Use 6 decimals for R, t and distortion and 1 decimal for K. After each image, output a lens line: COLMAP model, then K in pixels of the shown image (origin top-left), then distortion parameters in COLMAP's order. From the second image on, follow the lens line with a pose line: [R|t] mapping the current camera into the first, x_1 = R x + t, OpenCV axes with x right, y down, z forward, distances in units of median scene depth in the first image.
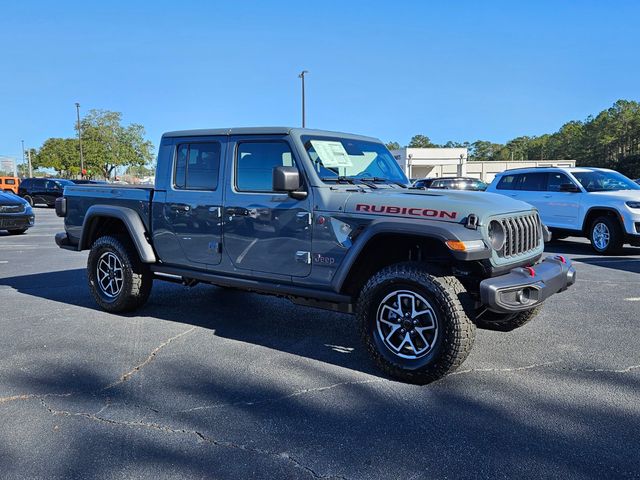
lens RADIAL K [[546.3, 0, 330.2], [0, 546.3, 243.0], [0, 0, 1]] dist [0.062688, -0.013036]
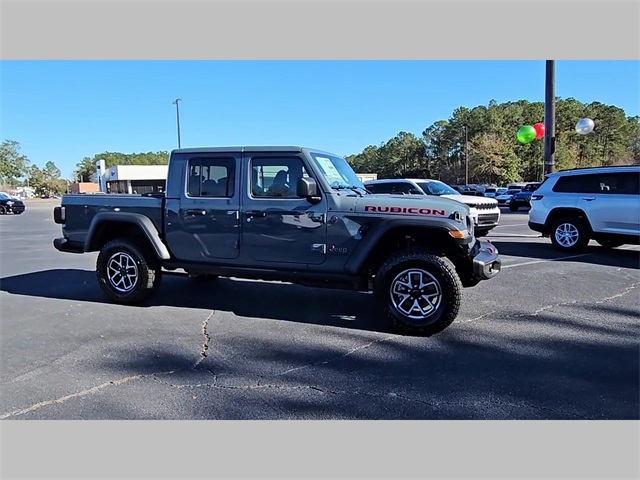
lens RADIAL K [[435.2, 0, 313.3], [0, 435.2, 238.3], [0, 0, 1]] dist [0.007519, -0.001240]
pose [[0.962723, -0.036710, 0.267985, -0.325855], [0.037131, 0.999304, 0.003500, -0.001632], [-0.267927, 0.006581, 0.963417, 0.021381]]
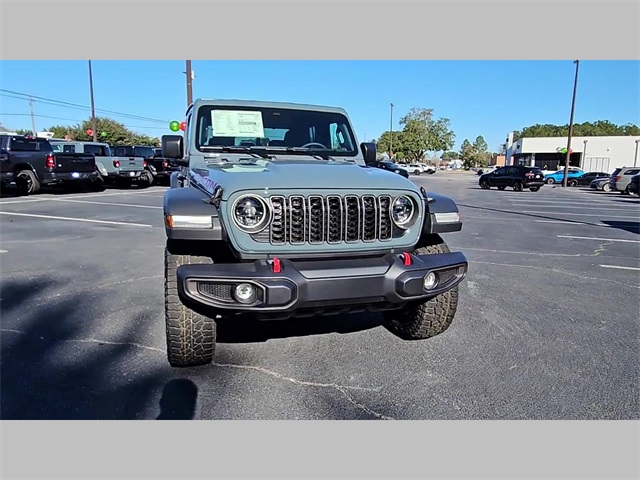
lens RADIAL K [[435.2, 0, 313.3], [0, 435.2, 238.3], [0, 0, 1]] dist [0.007519, -0.001240]
pose [[0.802116, 0.120505, -0.584883, 0.639847], [-0.086836, 0.992554, 0.085411, -0.035939], [0.590821, -0.017720, 0.806608, 0.456307]]
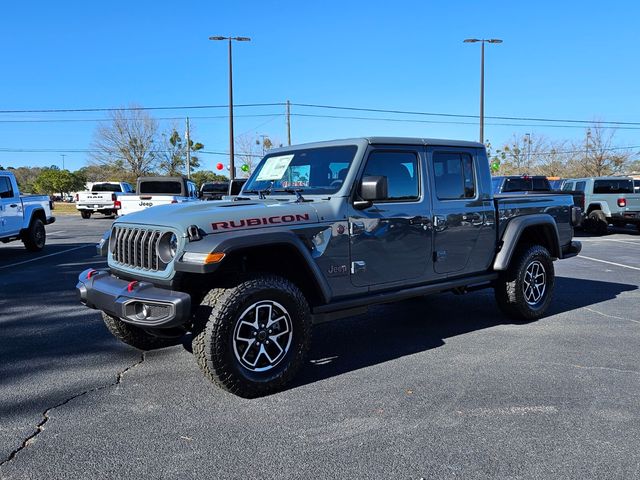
lens RADIAL K [[546.3, 0, 330.2], [0, 546.3, 243.0], [0, 0, 1]] dist [0.062688, -0.013036]
pose [[-0.209372, 0.084401, -0.974187, 1.134936], [-0.096548, 0.989615, 0.106487, -0.149414], [0.973058, 0.116352, -0.199049, 1.423256]]
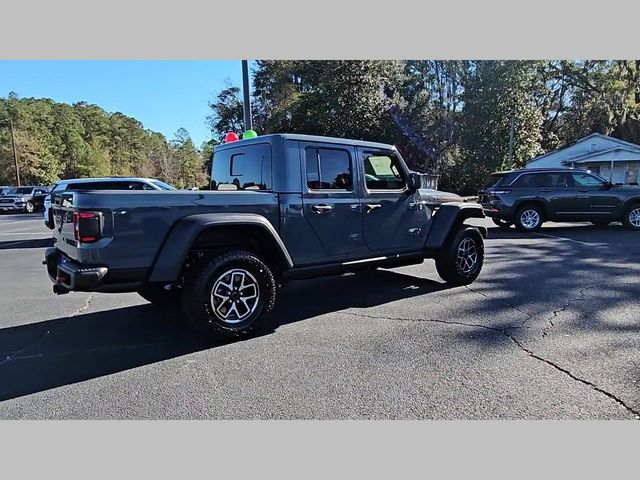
lens RADIAL K [[434.1, 0, 312.7], [0, 434.1, 236.9], [0, 0, 1]] dist [0.005354, -0.000578]
pose [[0.280391, -0.109213, 0.953653, -1.260427], [0.116771, 0.990008, 0.079043, -0.088869], [-0.952757, 0.089196, 0.290342, 0.892067]]
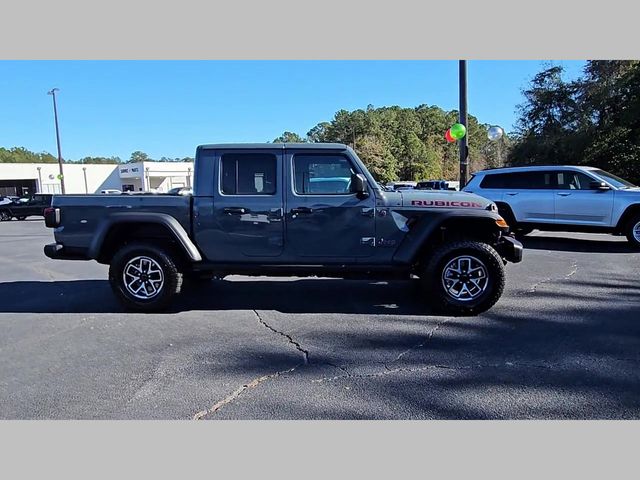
lens RADIAL K [[435.2, 0, 313.3], [0, 435.2, 238.3], [0, 0, 1]] dist [0.007519, -0.001240]
pose [[0.858370, -0.072796, 0.507841, -0.689515], [0.073206, 0.997132, 0.019198, -0.012635], [-0.507782, 0.020698, 0.861237, 0.143844]]
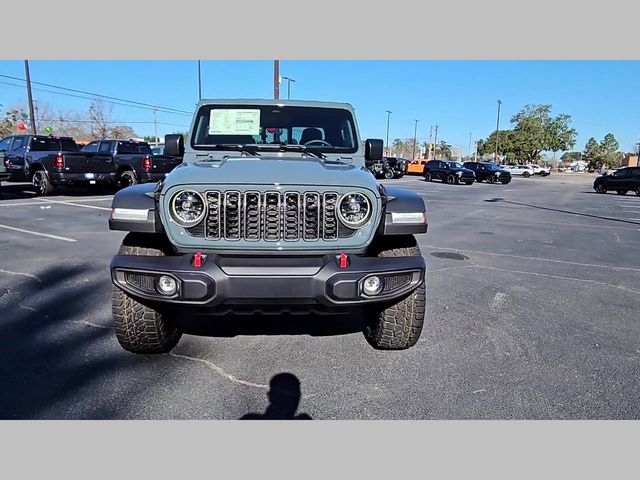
lens RADIAL K [[435.2, 0, 313.3], [0, 435.2, 238.3], [0, 0, 1]] dist [0.007519, -0.001240]
pose [[0.643935, 0.144780, -0.751257, 0.779401], [-0.102430, 0.989406, 0.102878, -0.048603], [0.758193, 0.010704, 0.651943, 0.613389]]
